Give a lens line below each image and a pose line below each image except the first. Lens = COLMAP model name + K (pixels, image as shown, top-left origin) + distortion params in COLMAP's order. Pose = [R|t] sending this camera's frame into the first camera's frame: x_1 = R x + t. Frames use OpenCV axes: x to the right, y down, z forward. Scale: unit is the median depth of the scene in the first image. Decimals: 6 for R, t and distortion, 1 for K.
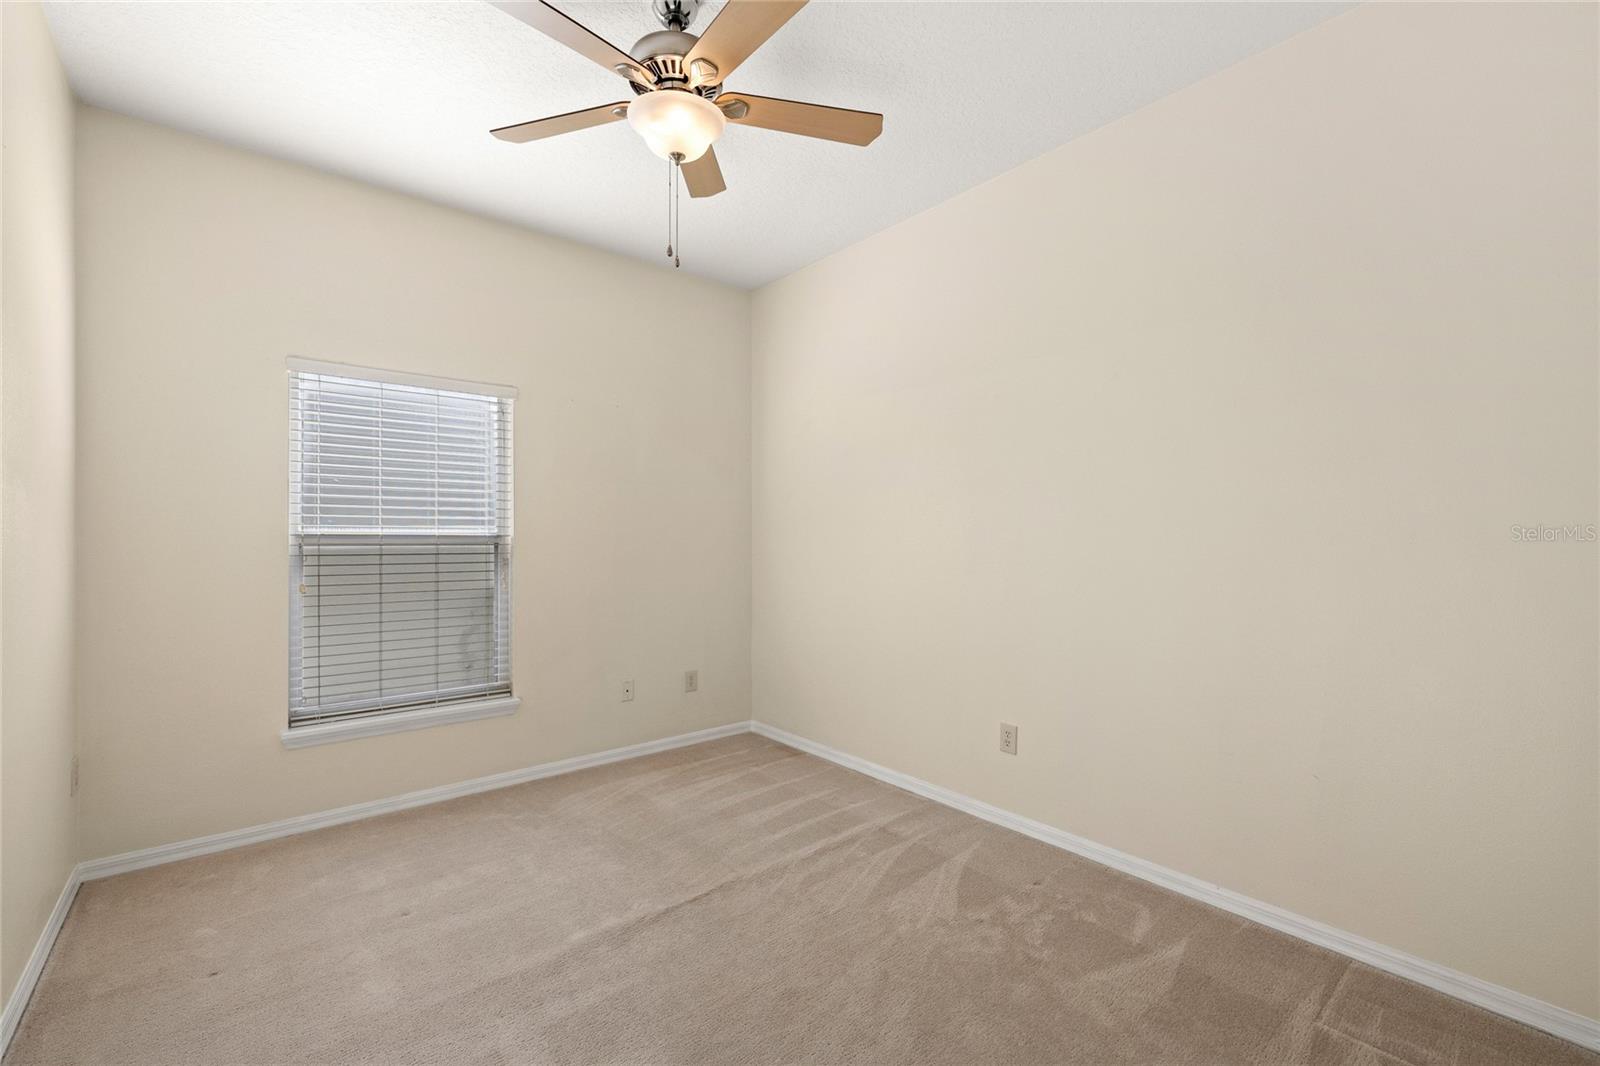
lens RADIAL K [[686.9, 0, 795.5], [0, 686.9, 536.2], [0, 0, 1]] dist [-0.001019, 0.000320]
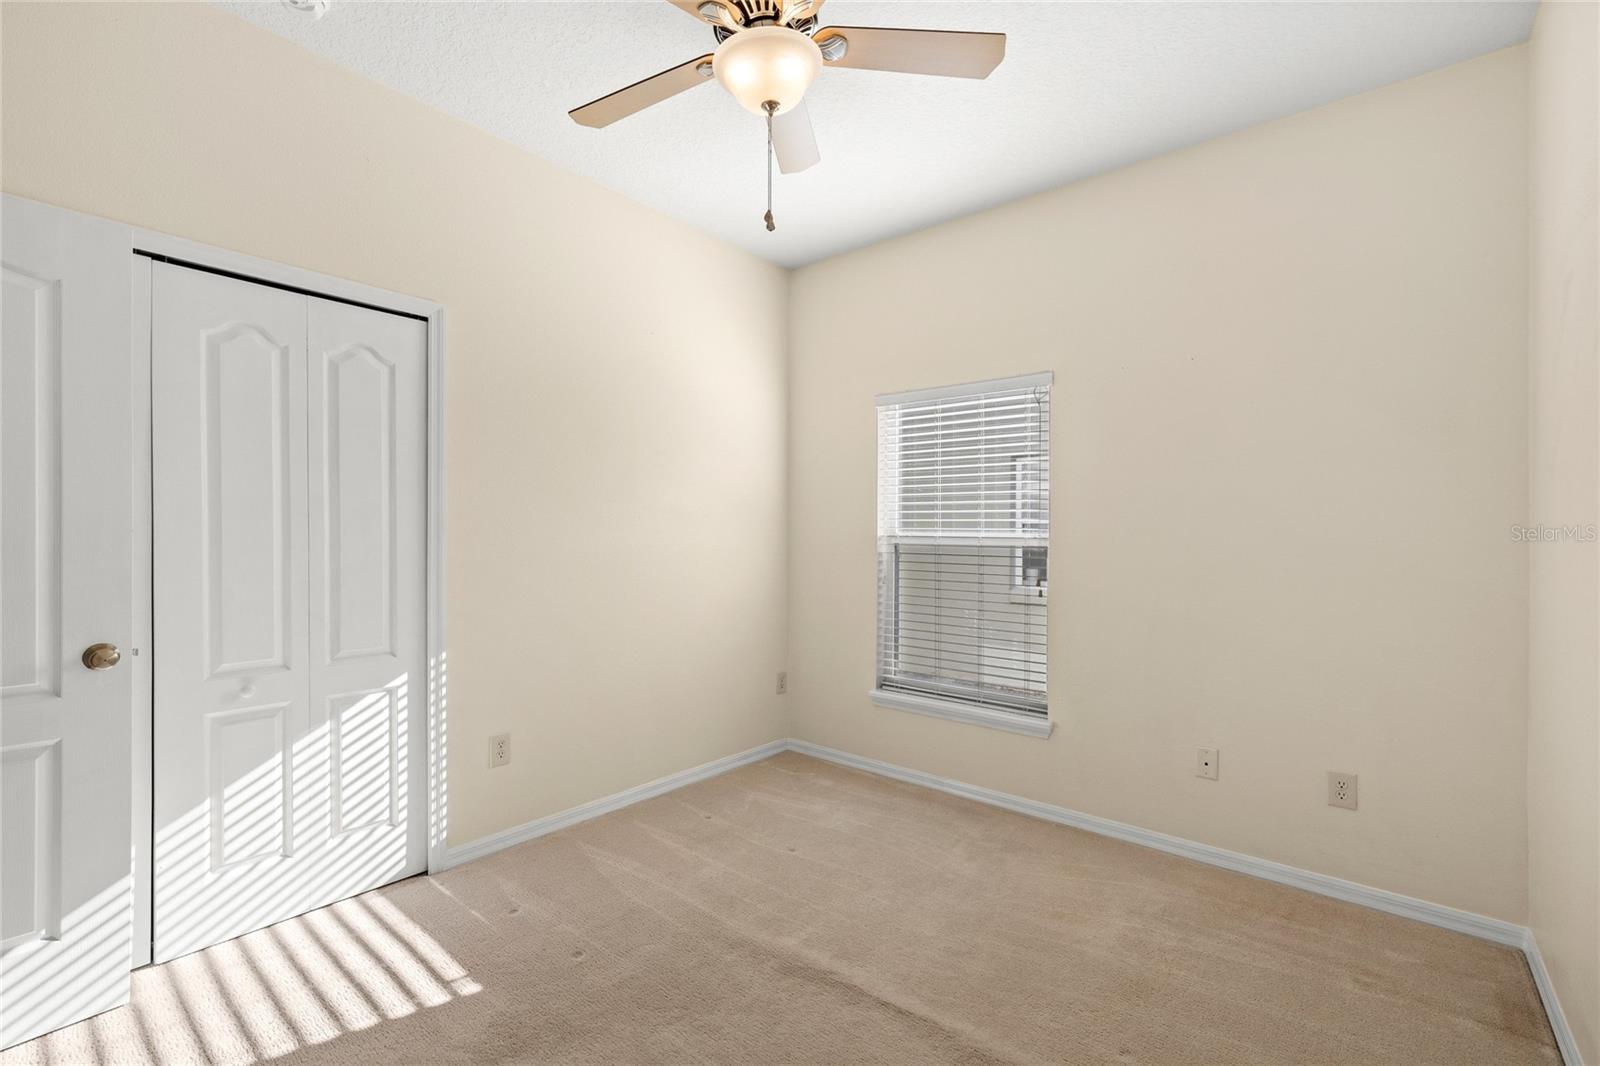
lens RADIAL K [[686.9, 0, 789.8], [0, 686.9, 537.0], [0, 0, 1]] dist [-0.001019, 0.000320]
pose [[0.173667, -0.000743, -0.984804, 0.440985], [-0.011307, 0.999932, -0.002748, 0.004171], [0.984740, 0.011613, 0.173647, 0.561527]]
